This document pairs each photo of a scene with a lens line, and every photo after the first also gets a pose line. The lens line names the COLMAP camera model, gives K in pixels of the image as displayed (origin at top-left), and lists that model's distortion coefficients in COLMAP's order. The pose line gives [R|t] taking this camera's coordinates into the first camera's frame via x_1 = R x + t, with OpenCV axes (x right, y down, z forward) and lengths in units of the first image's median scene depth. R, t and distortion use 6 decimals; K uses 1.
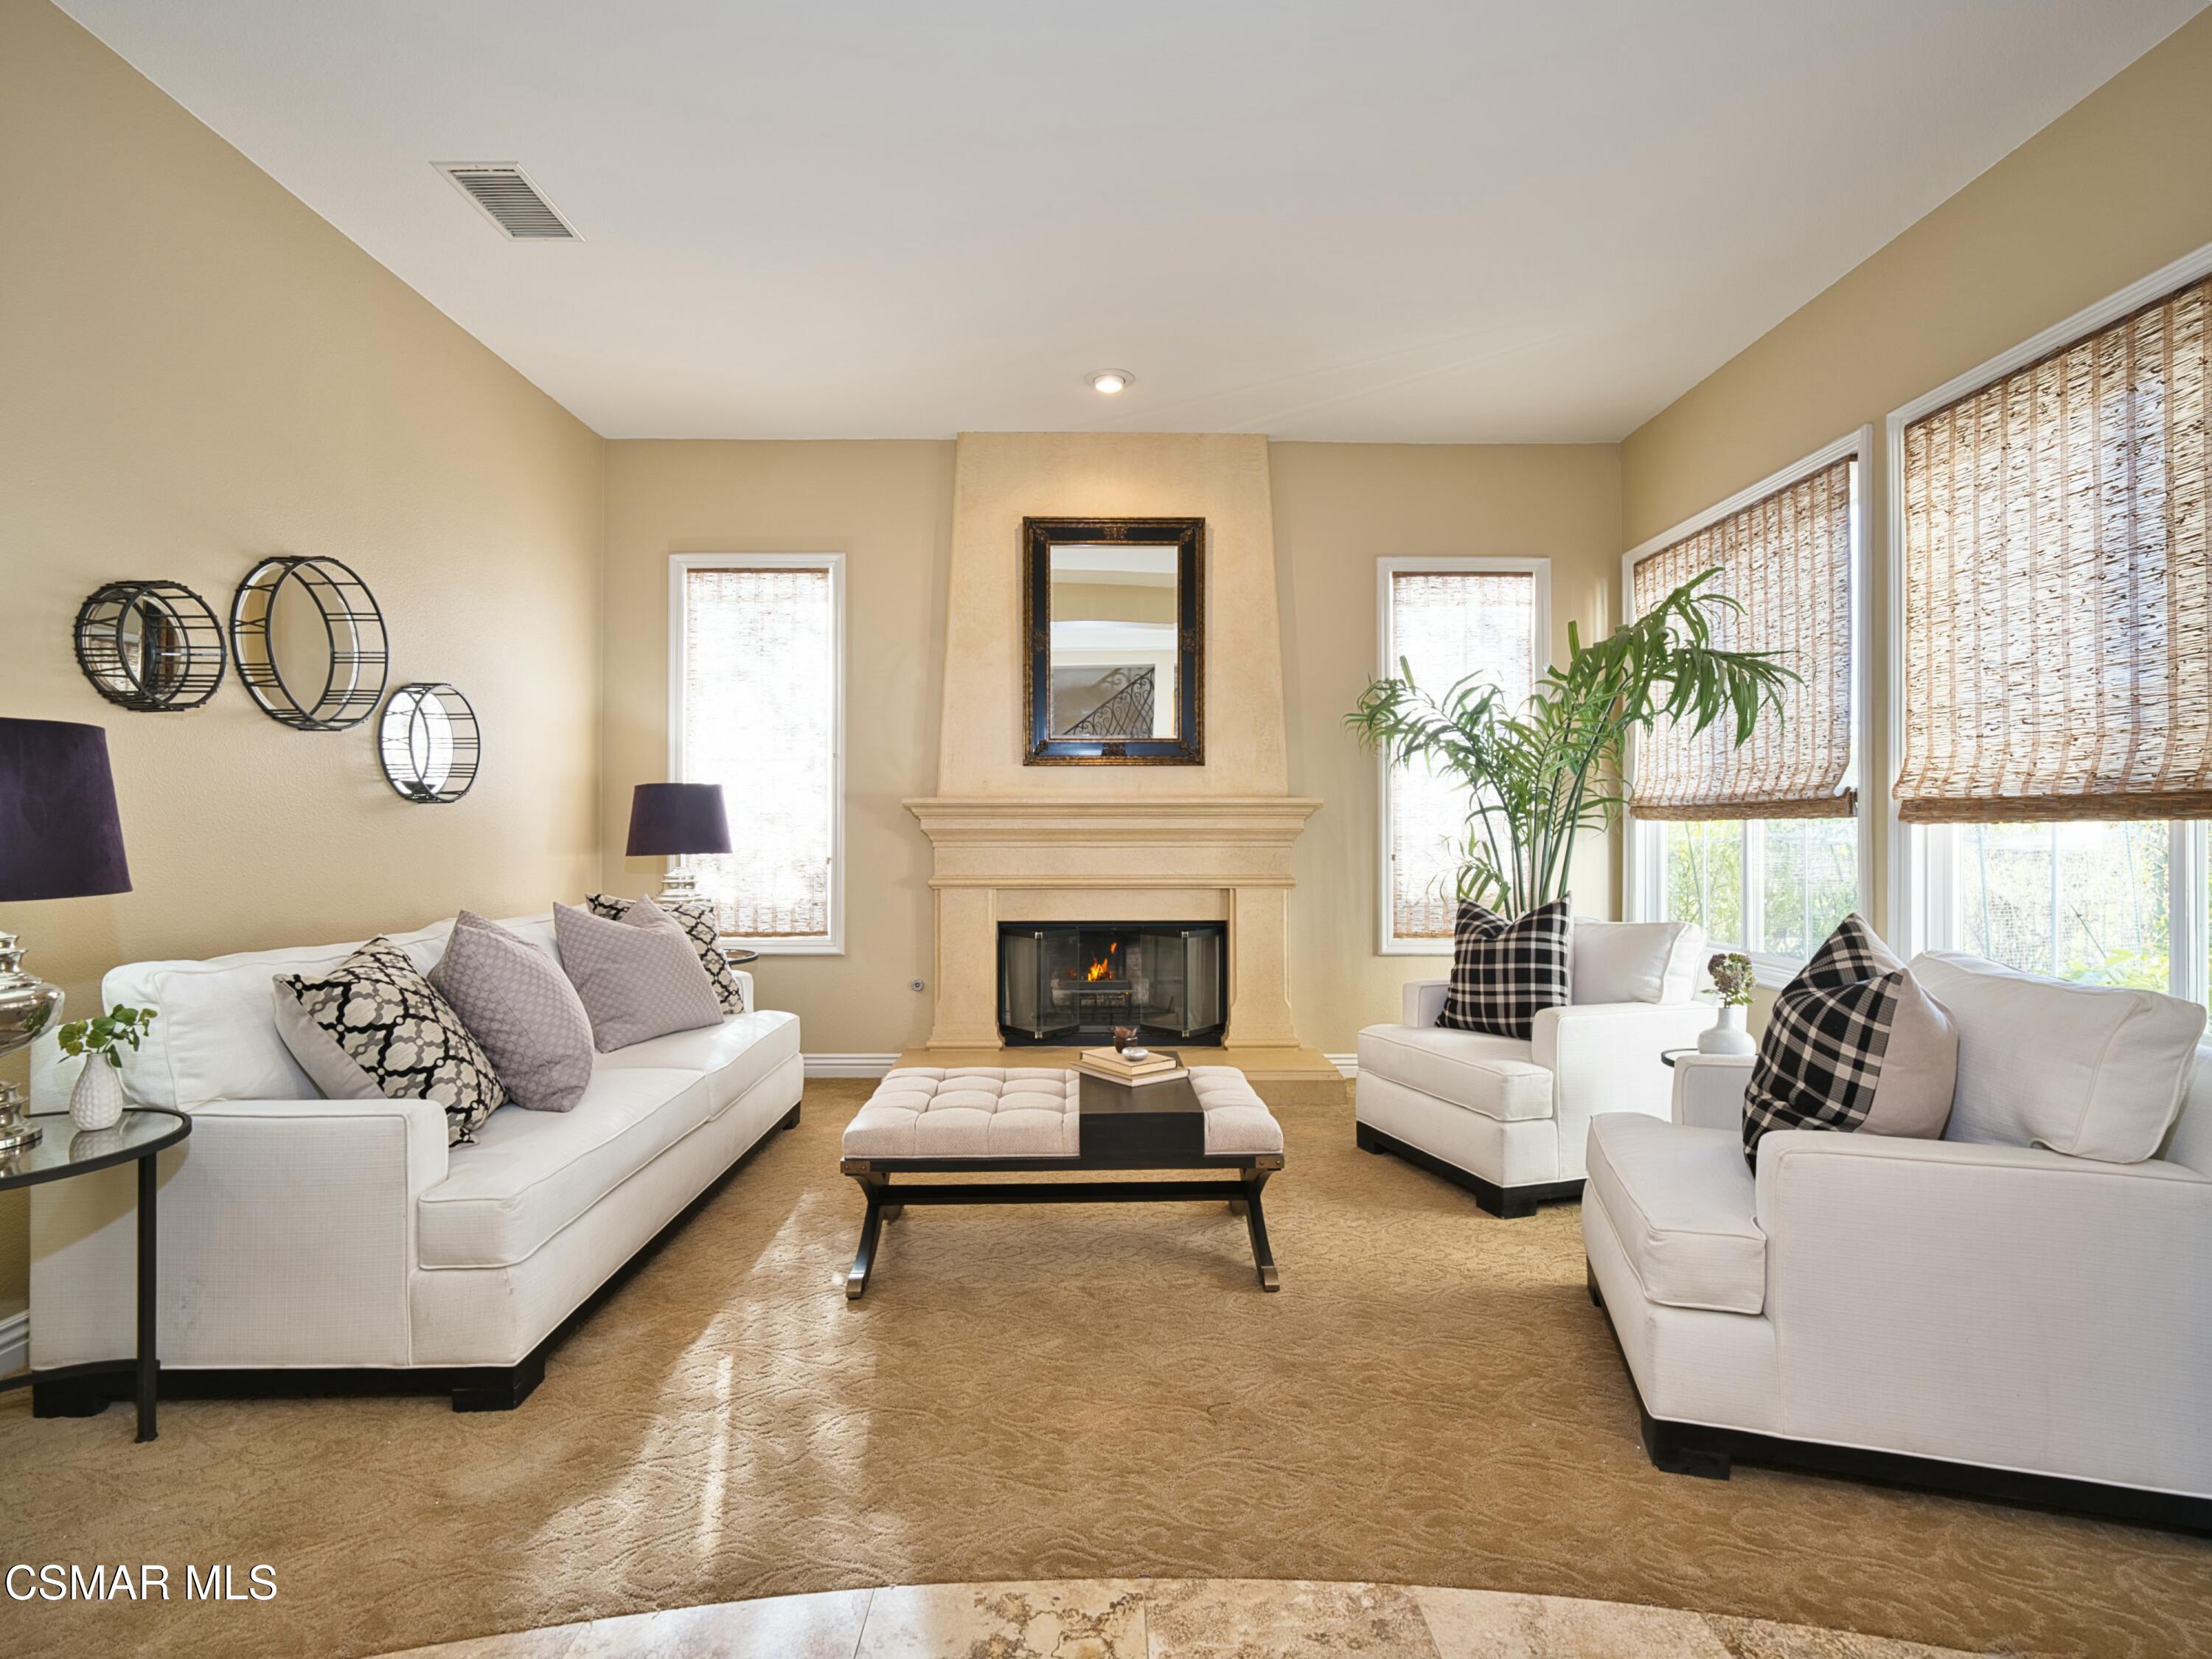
lens RADIAL K [[1072.2, 0, 1105.1], [0, 1072.2, 830.8], [0, 0, 1]] dist [-0.006306, 0.000775]
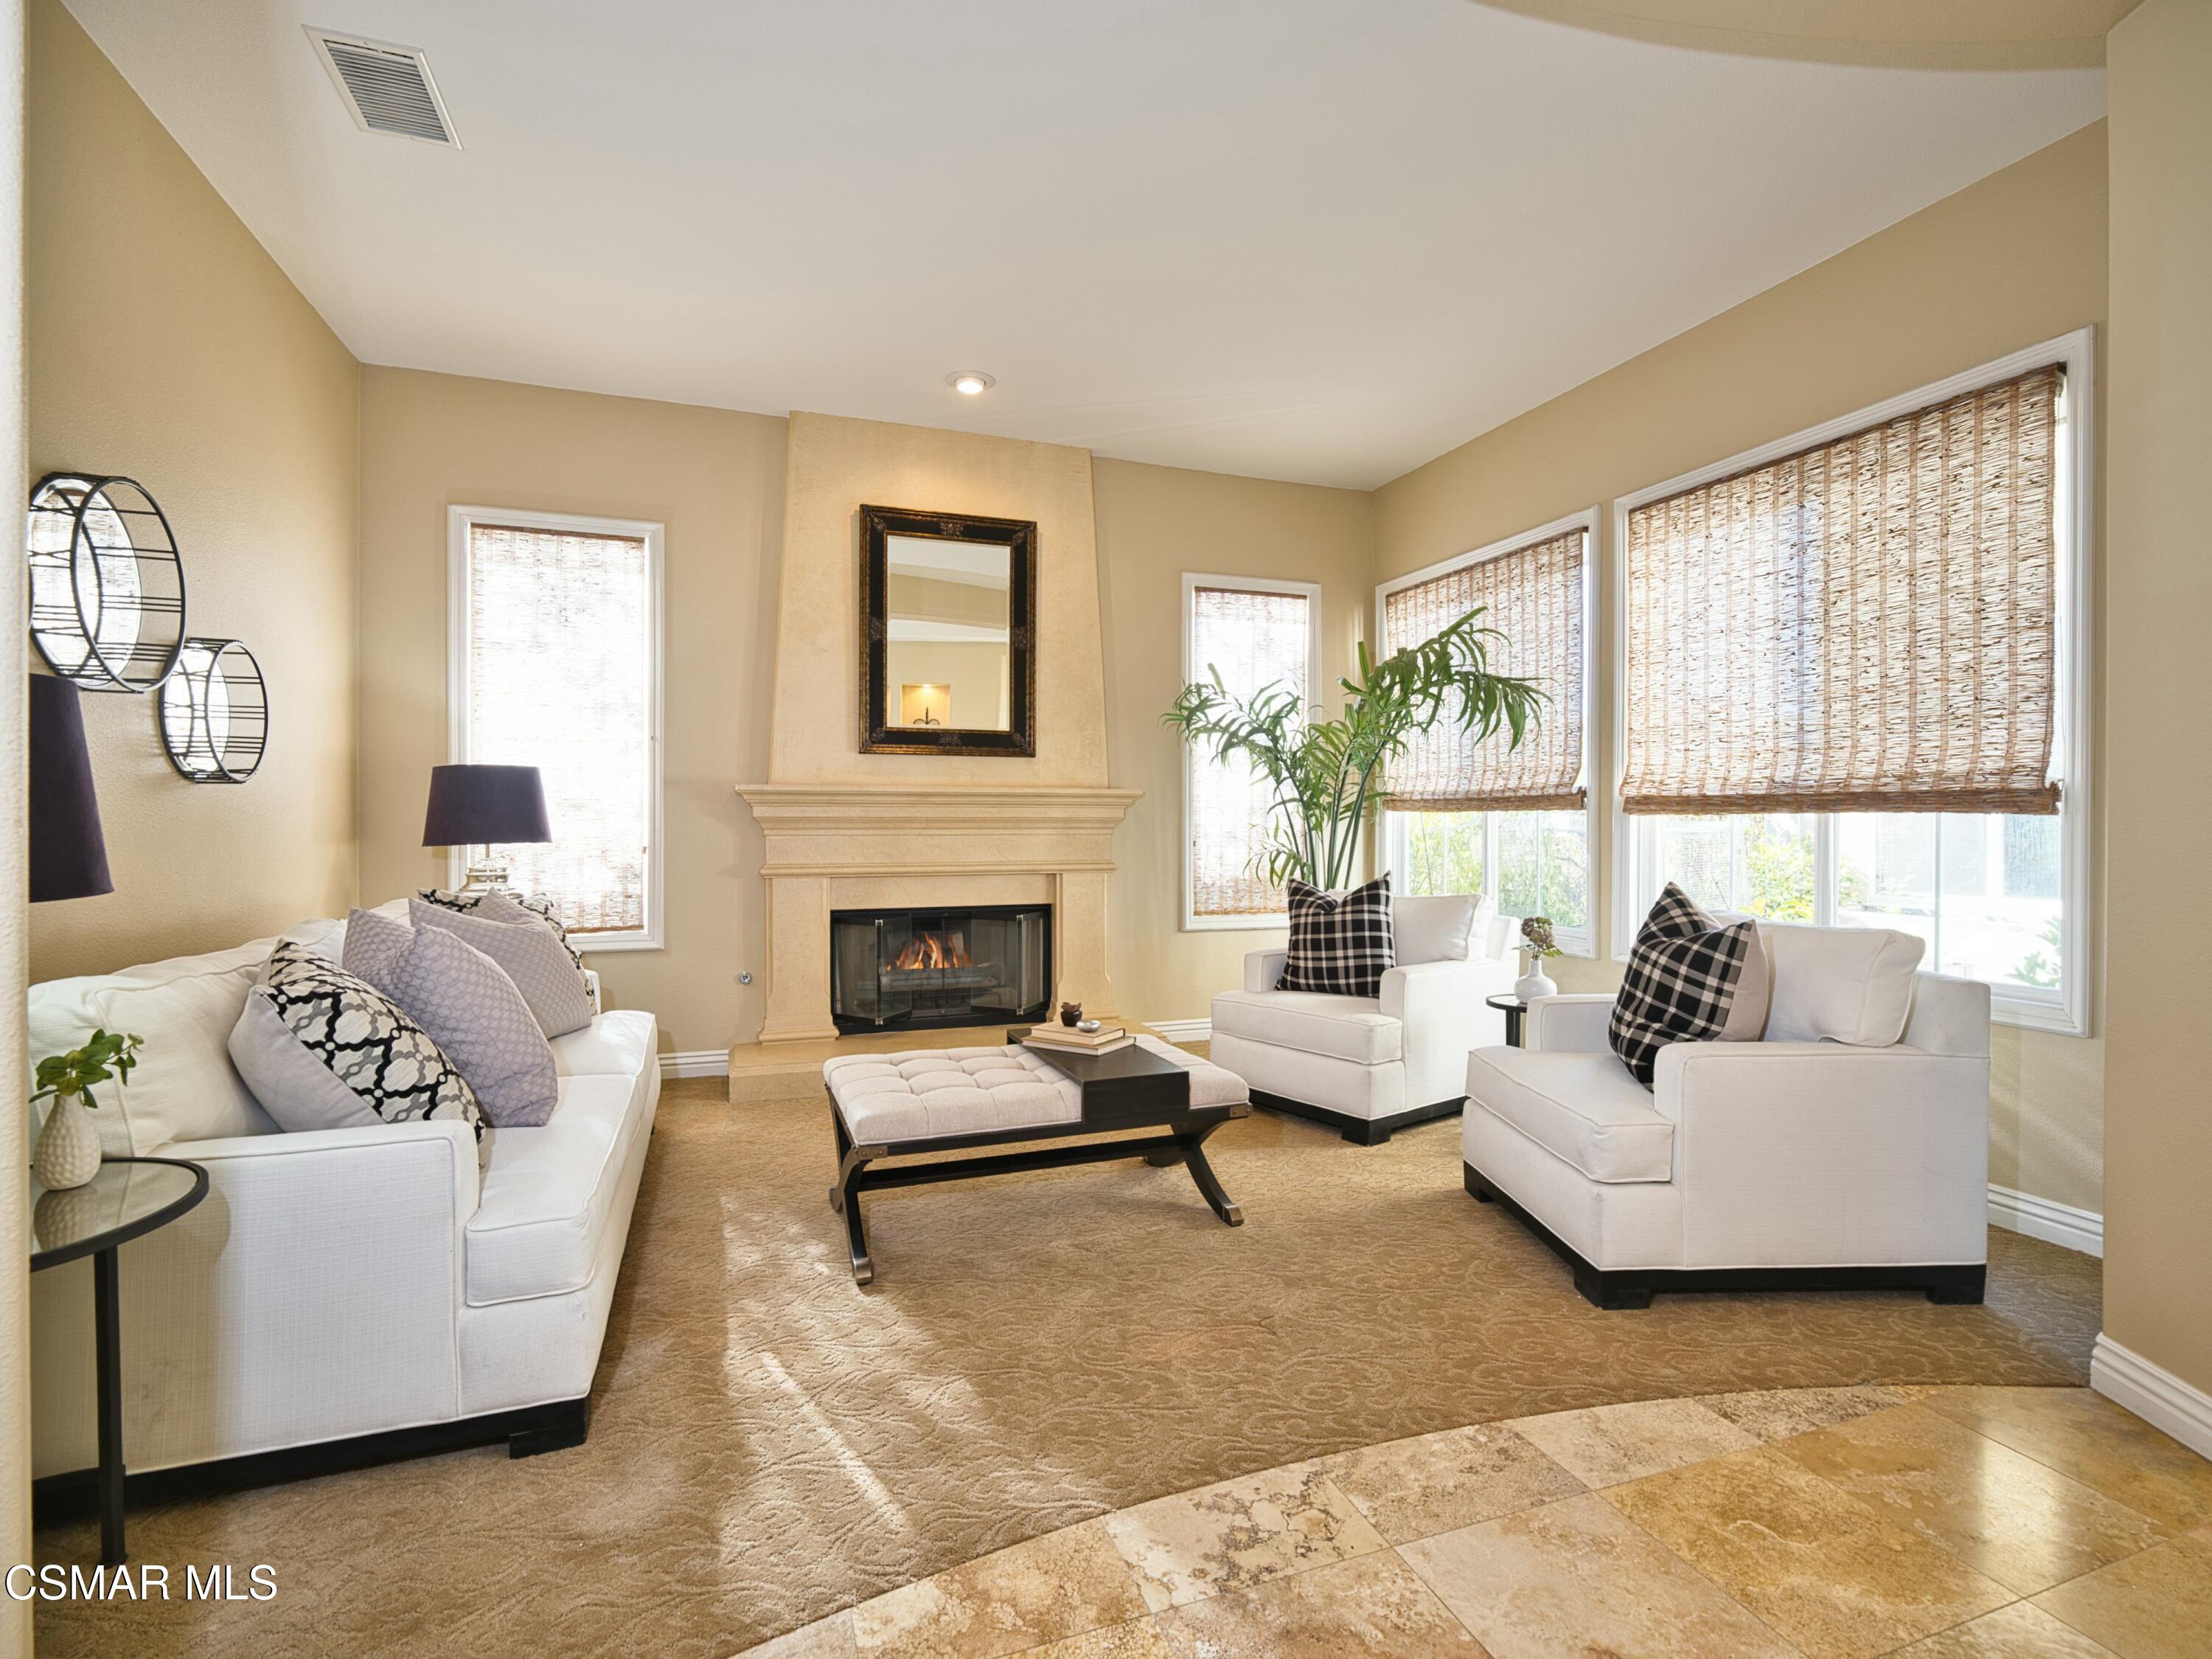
lens RADIAL K [[1051.9, 0, 1106.0], [0, 1051.9, 829.5], [0, 0, 1]] dist [-0.007855, 0.001636]
pose [[0.942537, -0.000785, 0.334102, -0.262606], [-0.002254, 0.999960, 0.008709, 0.001345], [-0.334095, -0.008962, 0.942497, 0.000885]]
